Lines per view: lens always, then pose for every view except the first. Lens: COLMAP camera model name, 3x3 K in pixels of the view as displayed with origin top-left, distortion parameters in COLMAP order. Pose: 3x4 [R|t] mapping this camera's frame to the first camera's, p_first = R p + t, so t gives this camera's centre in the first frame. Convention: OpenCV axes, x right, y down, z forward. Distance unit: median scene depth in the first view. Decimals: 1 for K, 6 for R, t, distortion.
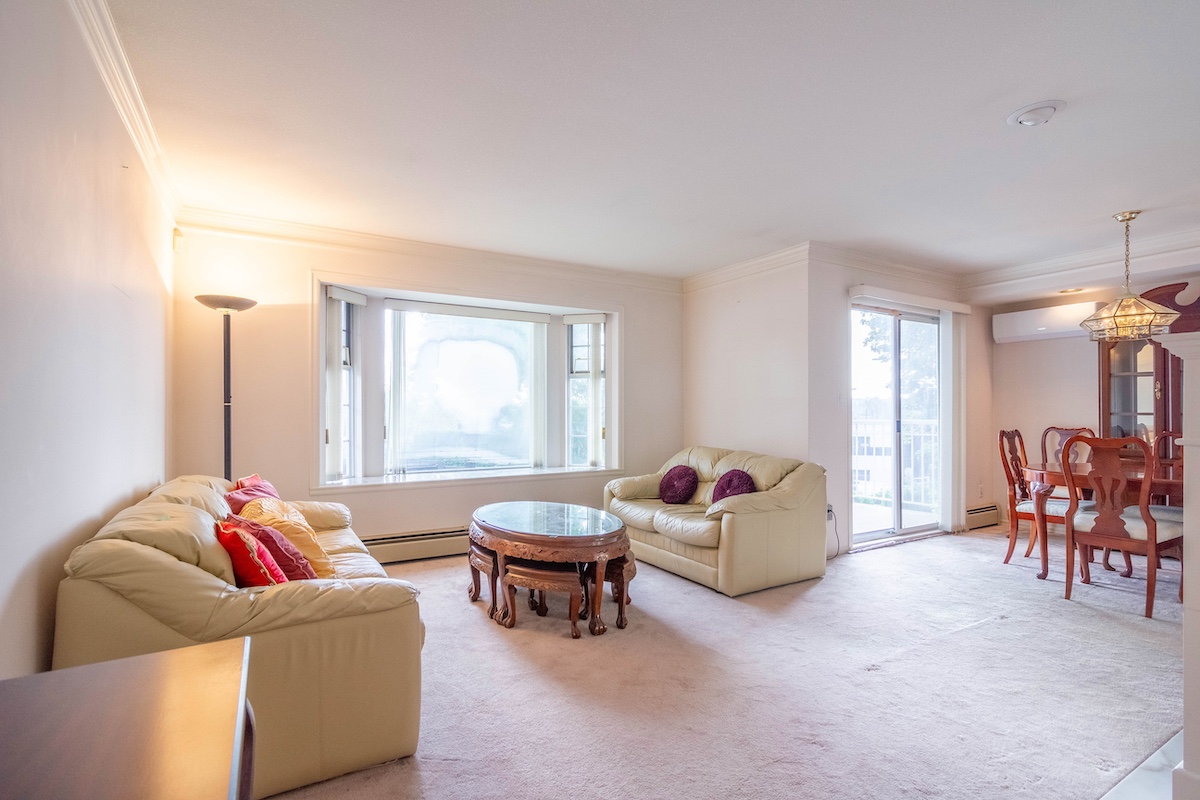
lens RADIAL K [[545.5, 0, 597.9], [0, 545.5, 409.5], [0, 0, 1]] dist [0.007766, 0.000594]
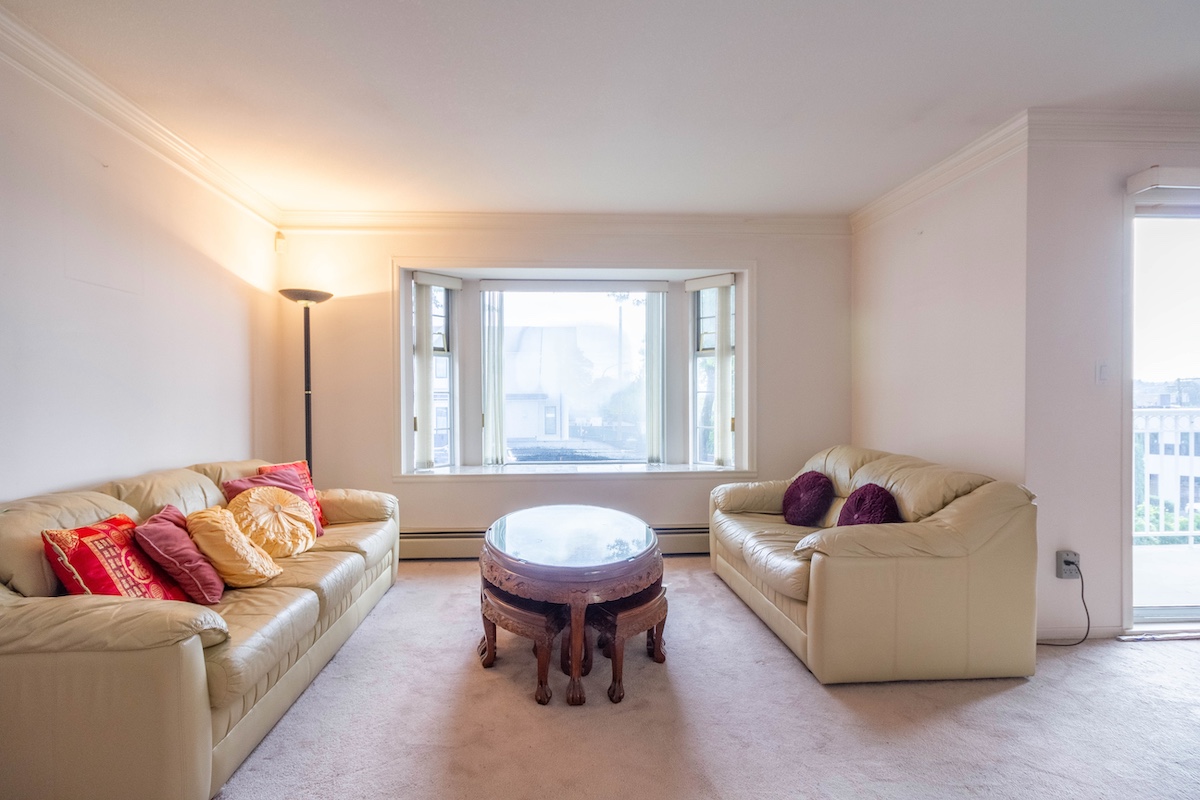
lens RADIAL K [[545.5, 0, 600.6], [0, 545.5, 405.0], [0, 0, 1]] dist [0.007766, 0.000594]
pose [[0.895103, -0.000388, -0.445858, 0.246453], [0.007417, 0.999874, 0.014021, 0.003323], [0.445797, -0.015858, 0.894994, 0.258887]]
